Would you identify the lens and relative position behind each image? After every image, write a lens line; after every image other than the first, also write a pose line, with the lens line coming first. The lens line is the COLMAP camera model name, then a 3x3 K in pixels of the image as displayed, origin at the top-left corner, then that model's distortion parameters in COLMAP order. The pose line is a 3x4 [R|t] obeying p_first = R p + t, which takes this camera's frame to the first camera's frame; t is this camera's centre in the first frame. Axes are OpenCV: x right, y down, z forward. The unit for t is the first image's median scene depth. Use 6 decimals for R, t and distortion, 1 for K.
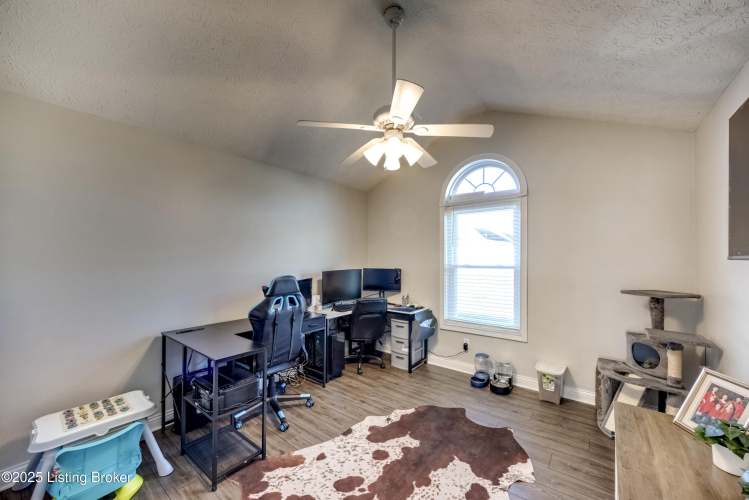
lens RADIAL K [[285.1, 0, 374.5], [0, 285.1, 250.0], [0, 0, 1]] dist [0.000193, 0.000043]
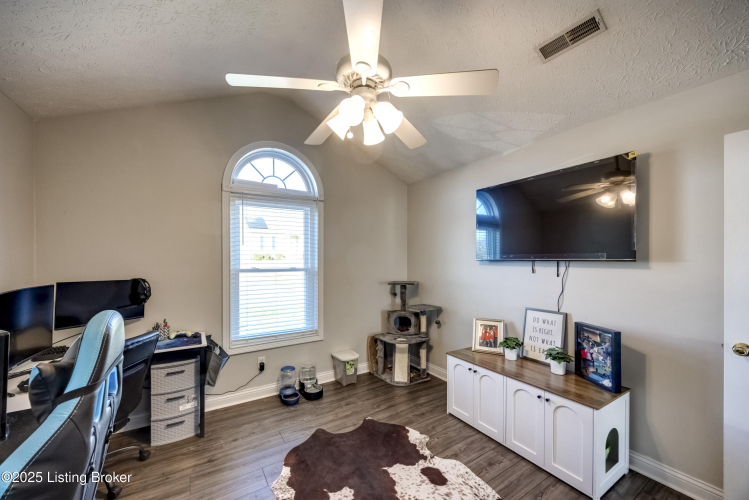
lens RADIAL K [[291.0, 0, 374.9], [0, 291.0, 252.7], [0, 0, 1]] dist [-0.000511, -0.000055]
pose [[0.323849, 0.022132, 0.945850, -0.417372], [-0.027556, 0.999523, -0.013953, 0.010094], [-0.945707, -0.021546, 0.324304, 0.455348]]
